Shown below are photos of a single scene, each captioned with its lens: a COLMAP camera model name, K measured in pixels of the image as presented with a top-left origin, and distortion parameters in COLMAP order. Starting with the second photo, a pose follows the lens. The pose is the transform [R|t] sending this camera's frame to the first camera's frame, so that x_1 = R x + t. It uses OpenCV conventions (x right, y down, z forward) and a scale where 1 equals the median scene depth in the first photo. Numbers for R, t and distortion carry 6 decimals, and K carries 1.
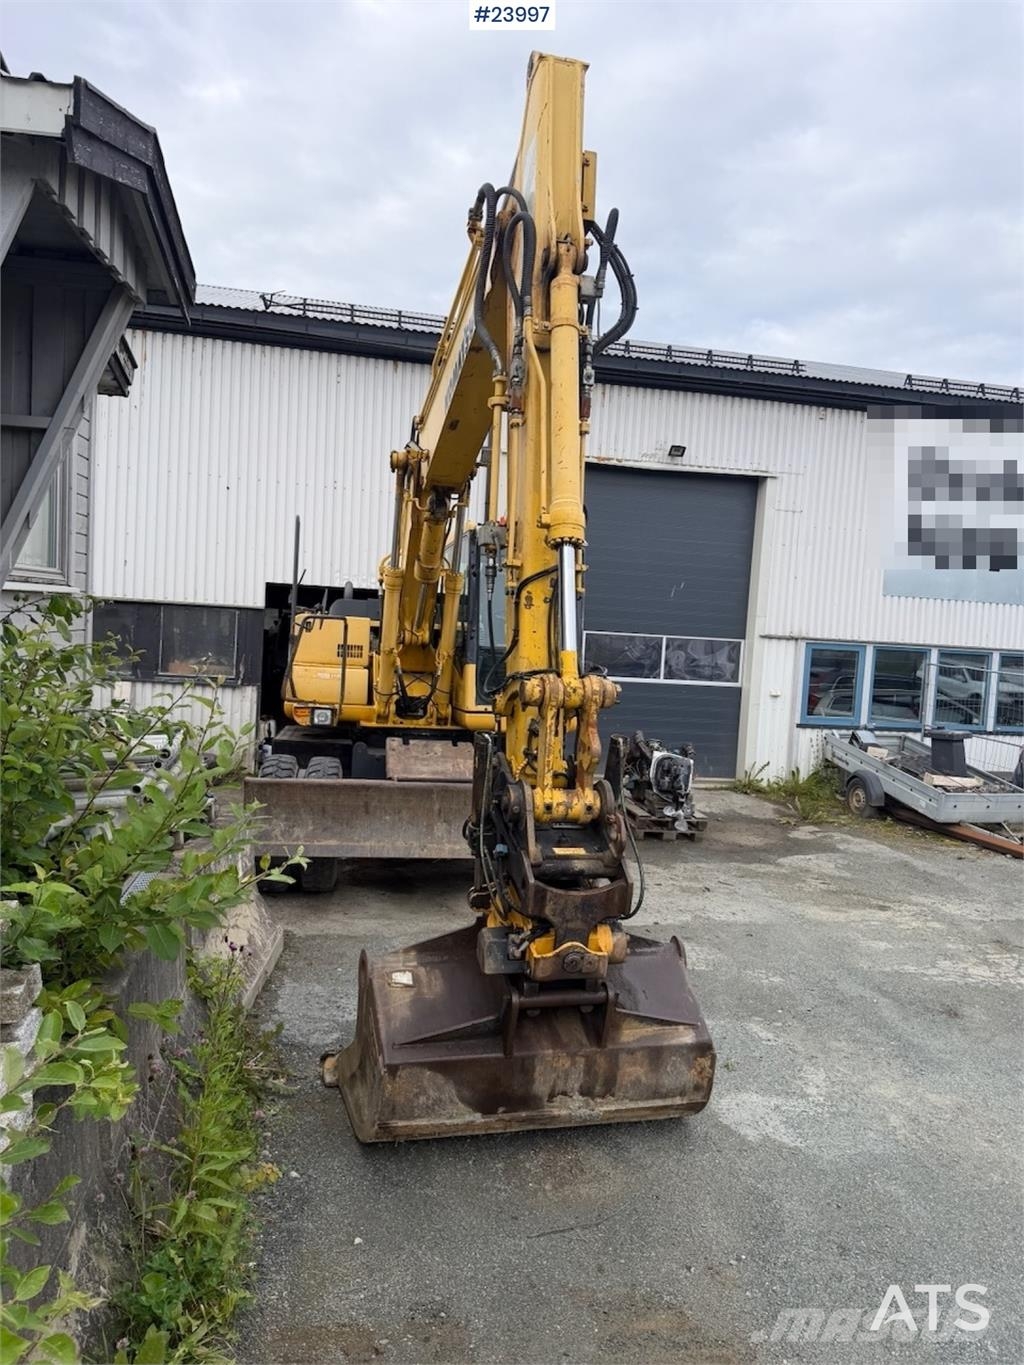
lens RADIAL K [[958.8, 0, 531.7], [0, 958.8, 674.0], [0, 0, 1]] dist [0.079176, -0.112986]
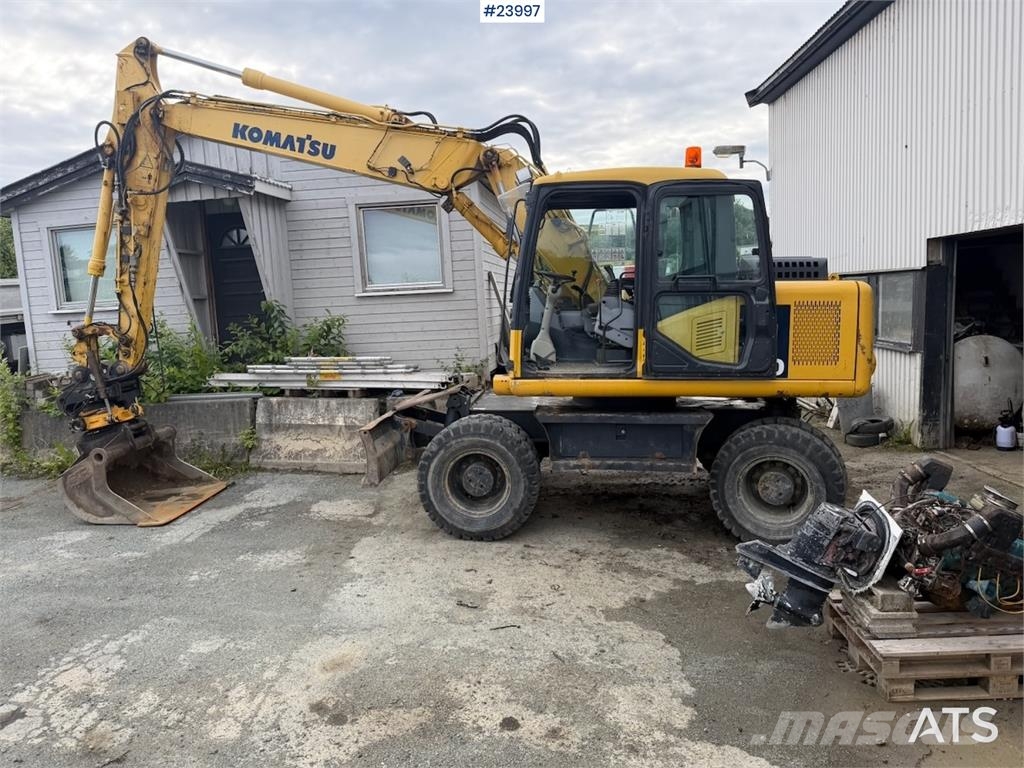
lens RADIAL K [[719.2, 0, 503.7], [0, 719.2, 385.6], [0, 0, 1]] dist [0.079176, -0.112986]
pose [[-0.284091, 0.071721, -0.956111, 1.001033], [-0.019776, 0.996548, 0.080631, -0.010612], [0.958593, 0.041815, -0.281692, 1.616040]]
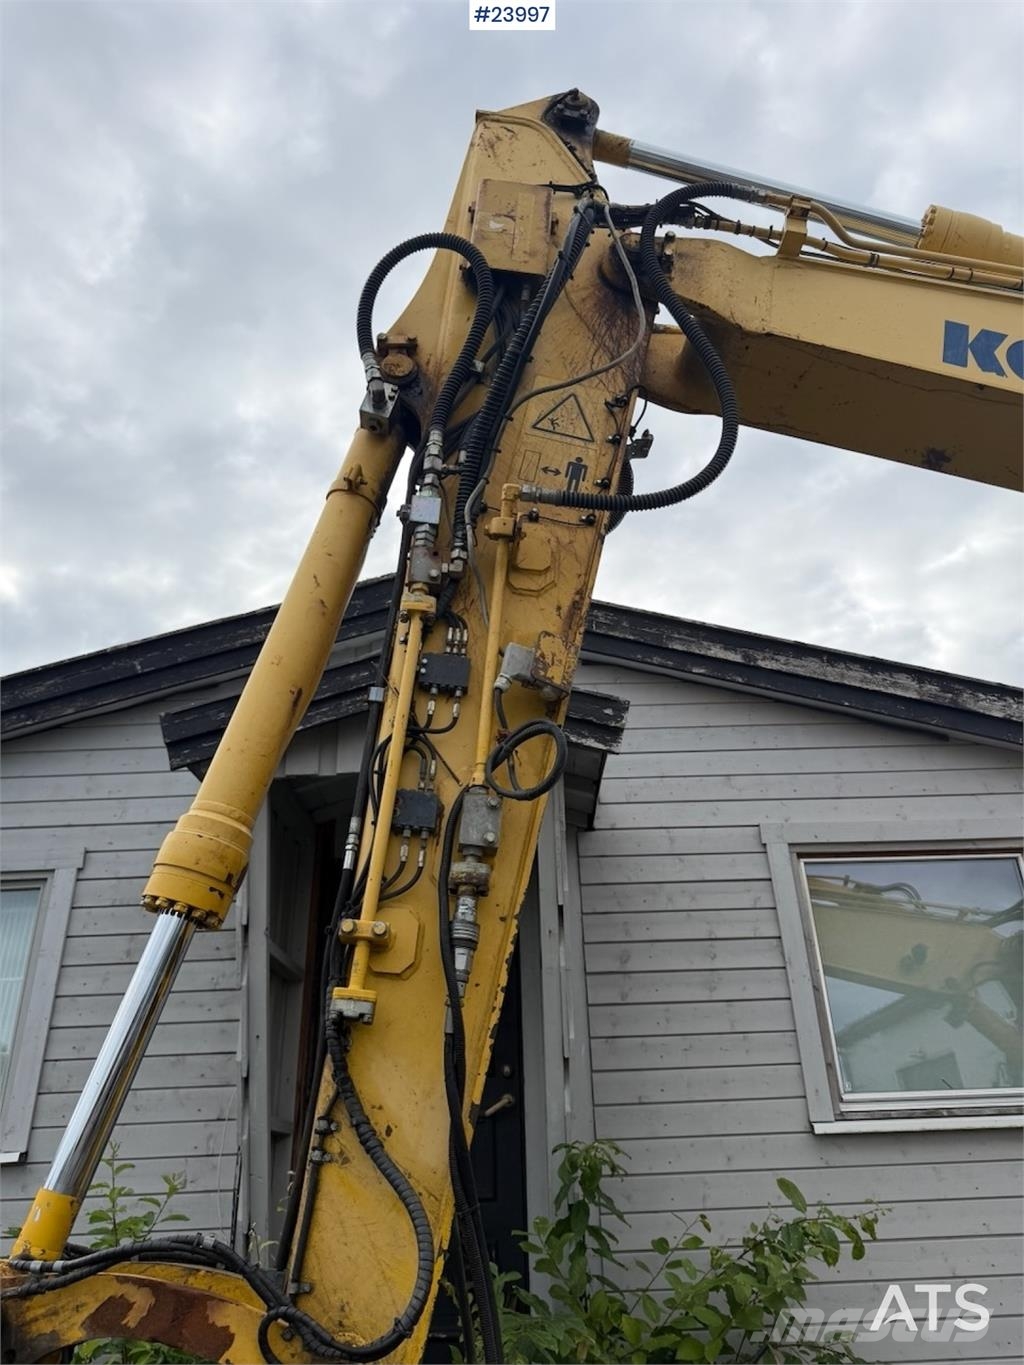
lens RADIAL K [[958.8, 0, 525.1], [0, 958.8, 673.1], [0, 0, 1]] dist [0.079176, -0.112986]
pose [[-0.150084, -0.499772, -0.853055, 0.272854], [-0.032023, 0.864833, -0.501038, -0.008352], [0.988155, -0.047880, -0.145802, 0.754297]]
